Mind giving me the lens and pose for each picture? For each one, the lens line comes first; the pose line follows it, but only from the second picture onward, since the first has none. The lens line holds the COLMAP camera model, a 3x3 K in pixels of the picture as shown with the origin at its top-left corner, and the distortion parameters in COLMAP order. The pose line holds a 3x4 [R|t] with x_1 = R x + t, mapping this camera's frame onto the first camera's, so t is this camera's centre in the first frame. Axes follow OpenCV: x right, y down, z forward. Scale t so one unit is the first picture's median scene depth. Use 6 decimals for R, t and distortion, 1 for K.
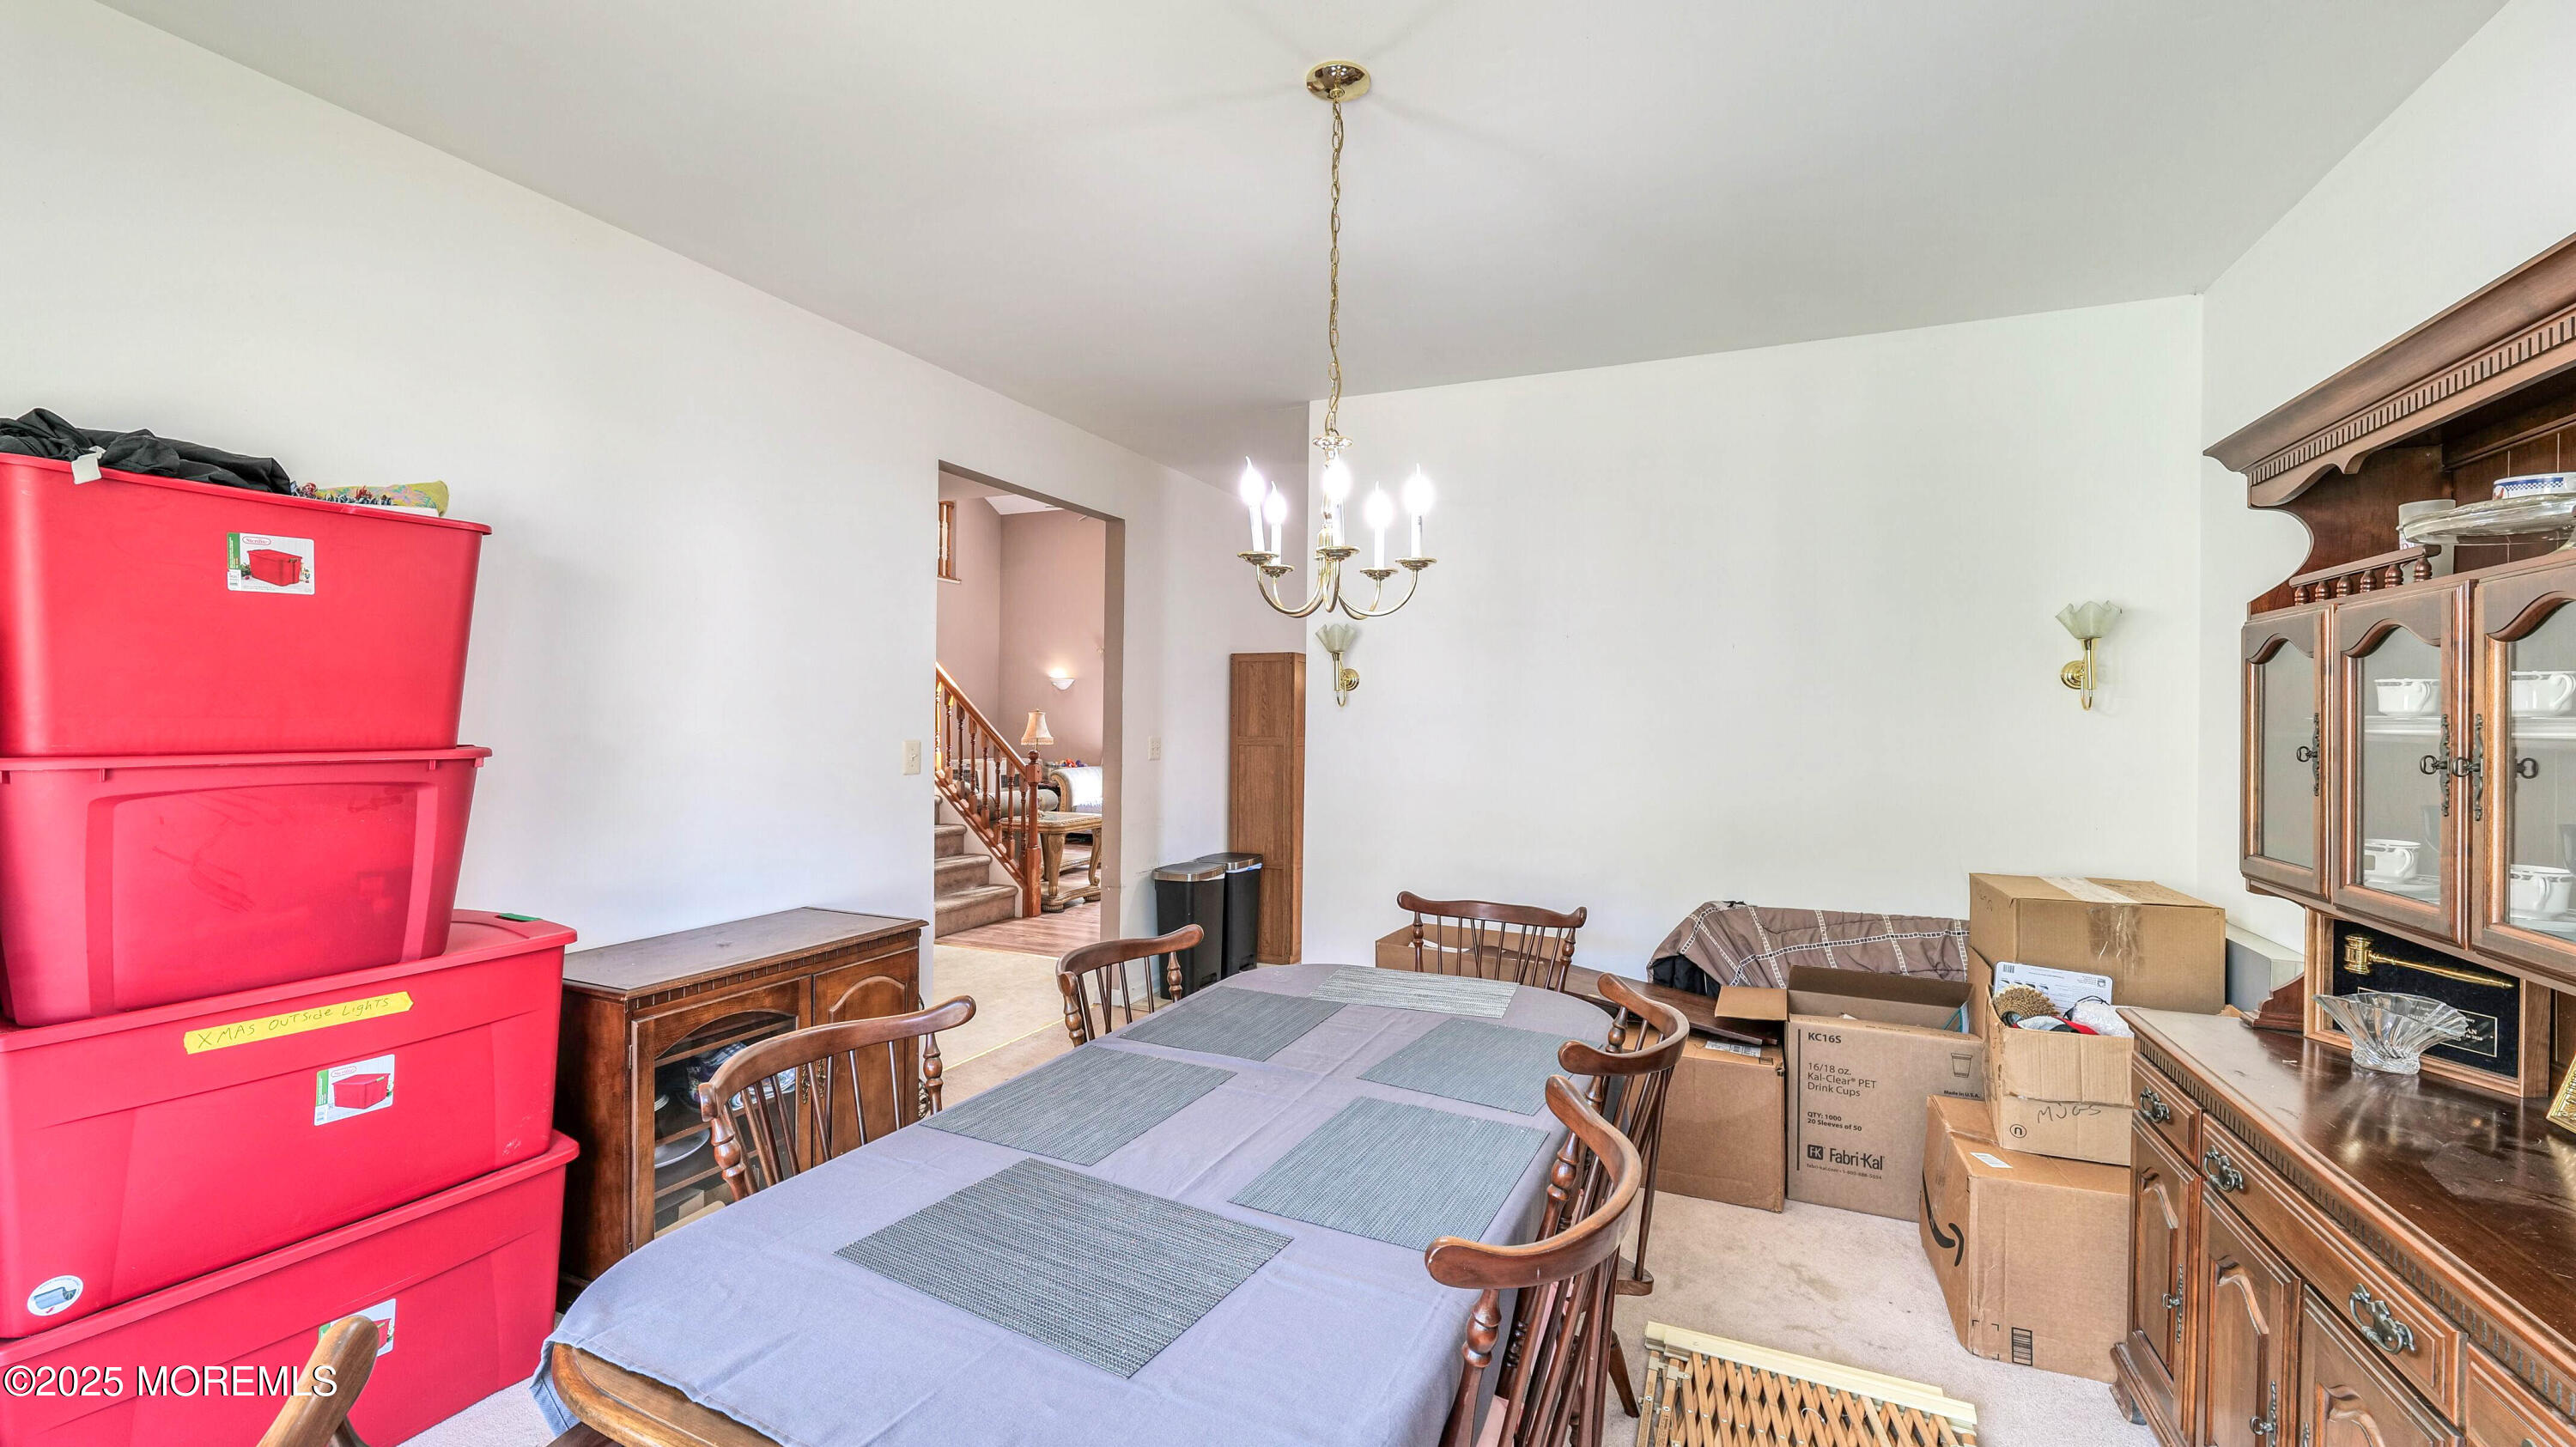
lens RADIAL K [[1048.2, 0, 1288.0], [0, 1048.2, 723.5], [0, 0, 1]] dist [-0.000795, -0.000064]
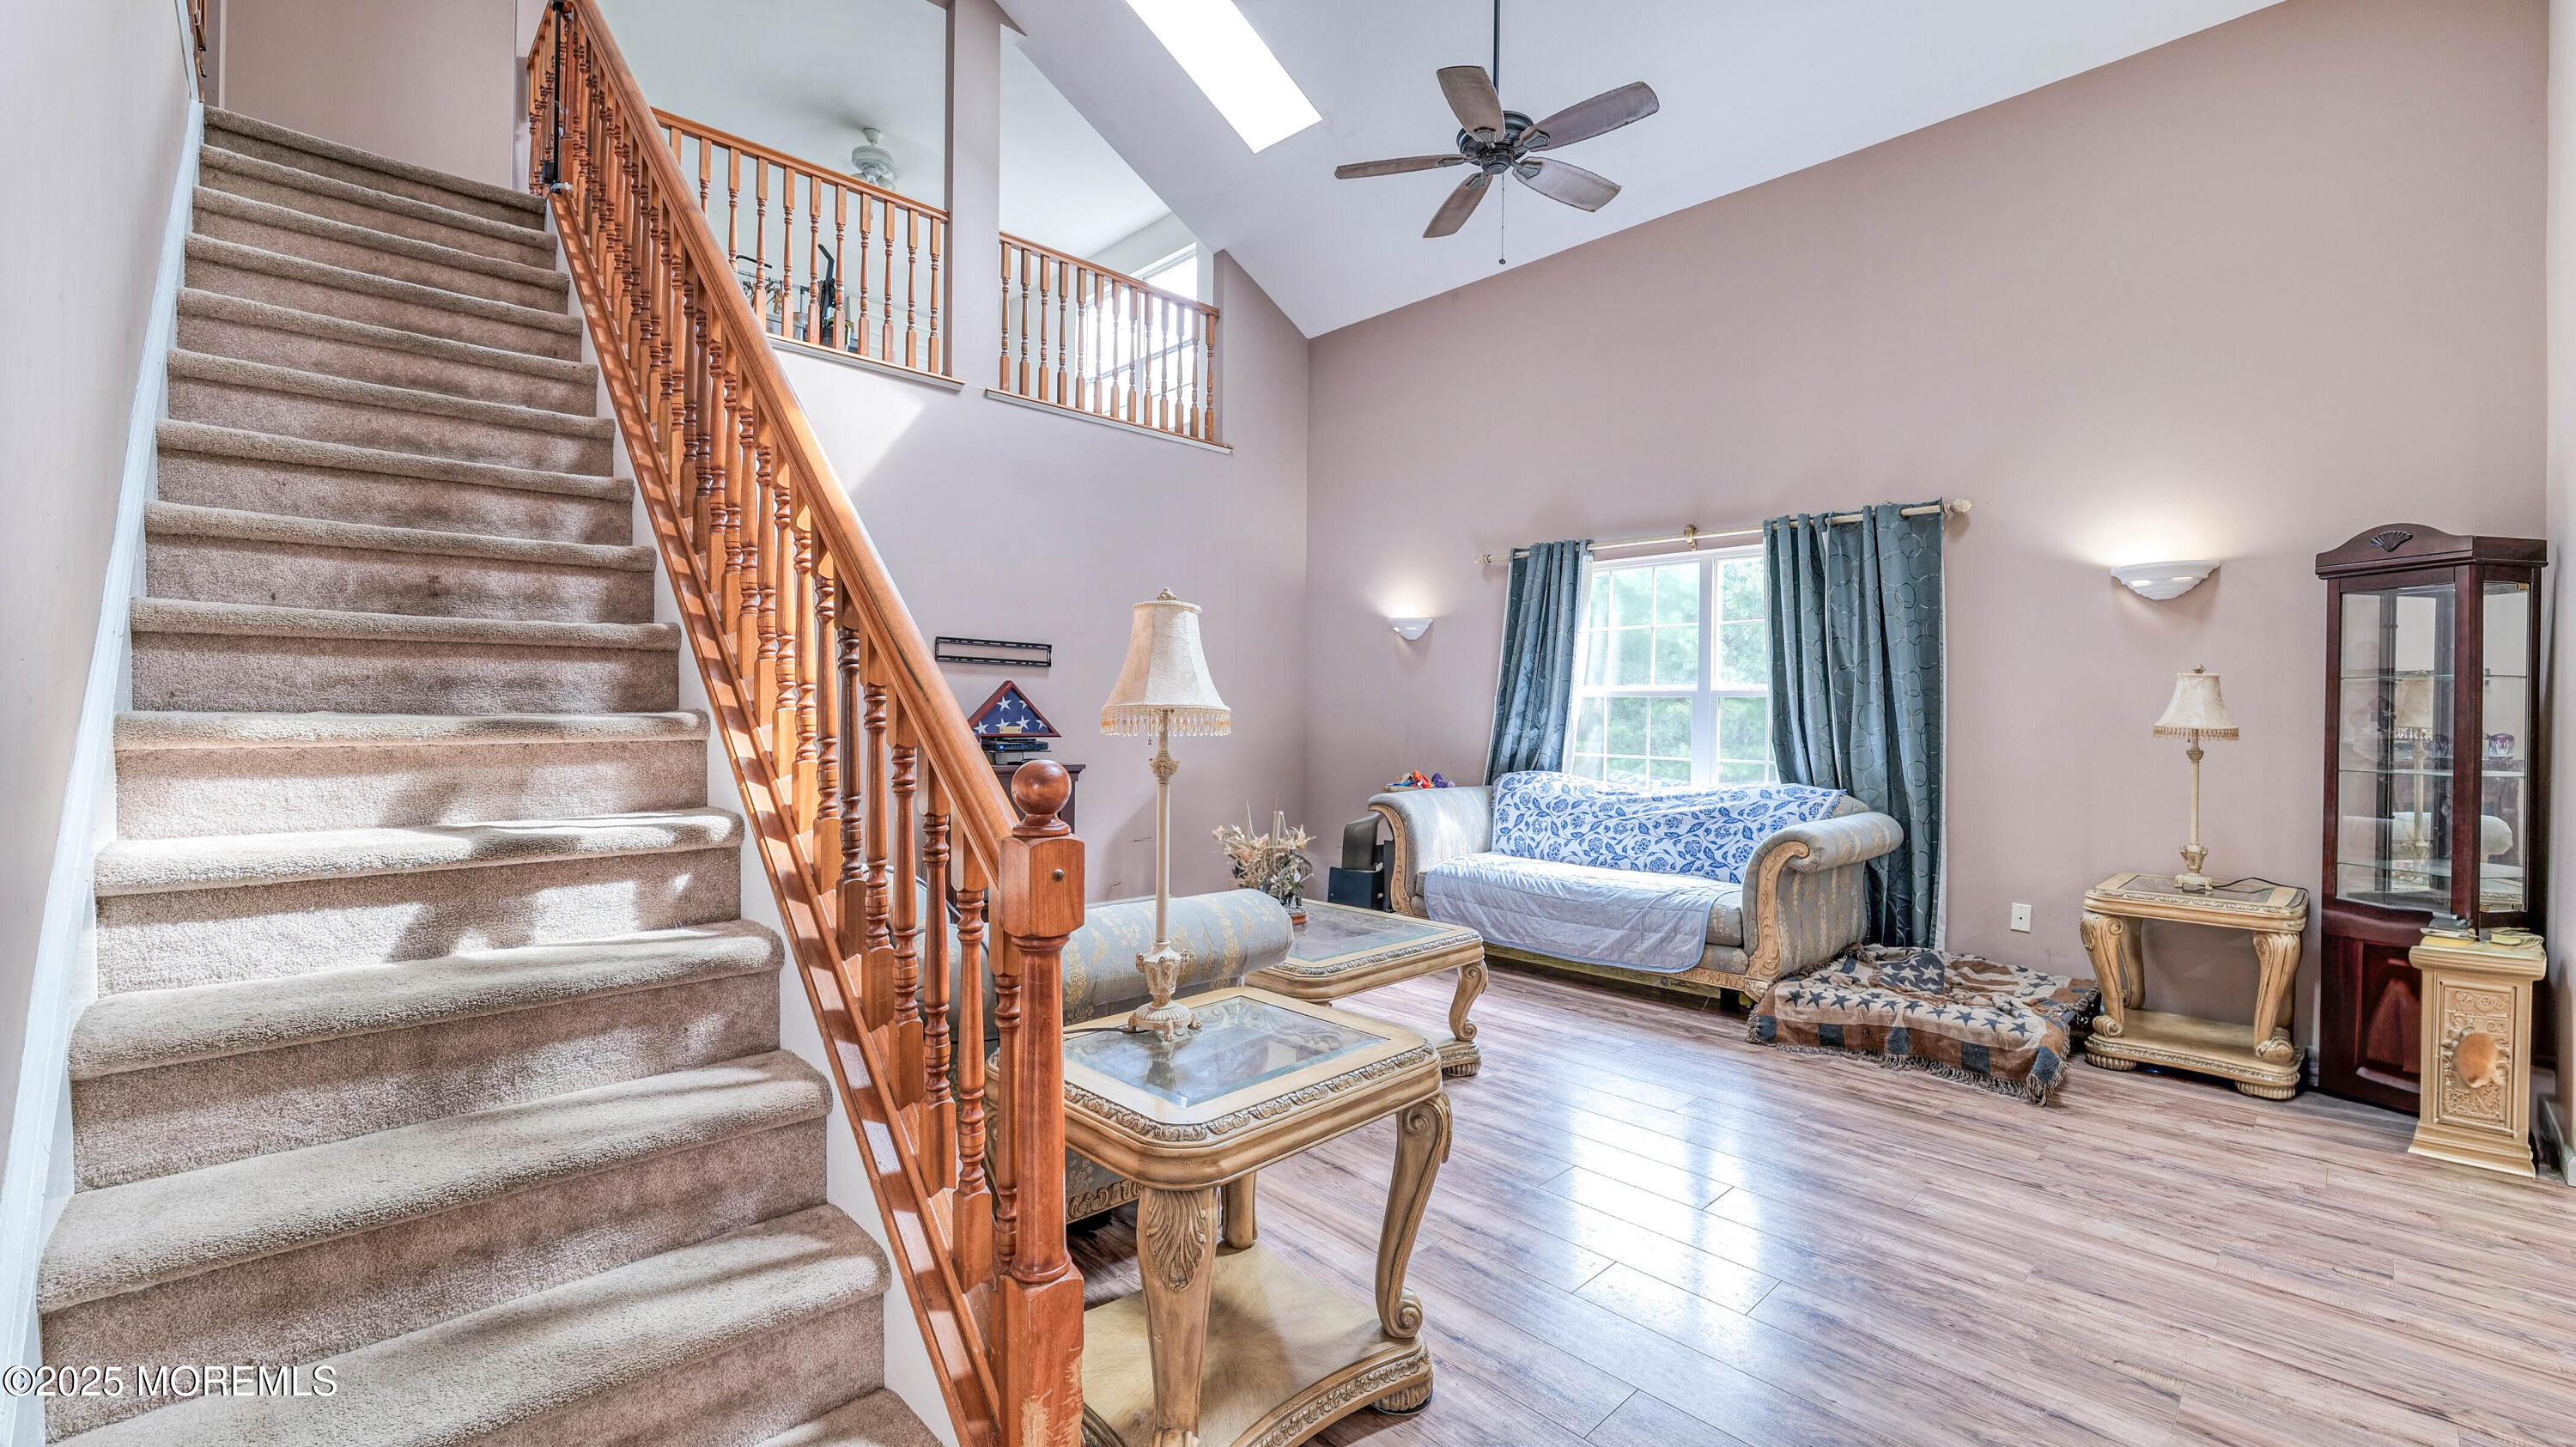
lens RADIAL K [[1048.2, 0, 1288.0], [0, 1048.2, 723.5], [0, 0, 1]] dist [-0.000795, -0.000064]
pose [[0.927940, -0.004297, -0.372705, -0.082389], [0.003537, 0.999990, -0.002723, 0.012580], [0.372713, 0.001209, 0.927946, 0.529492]]
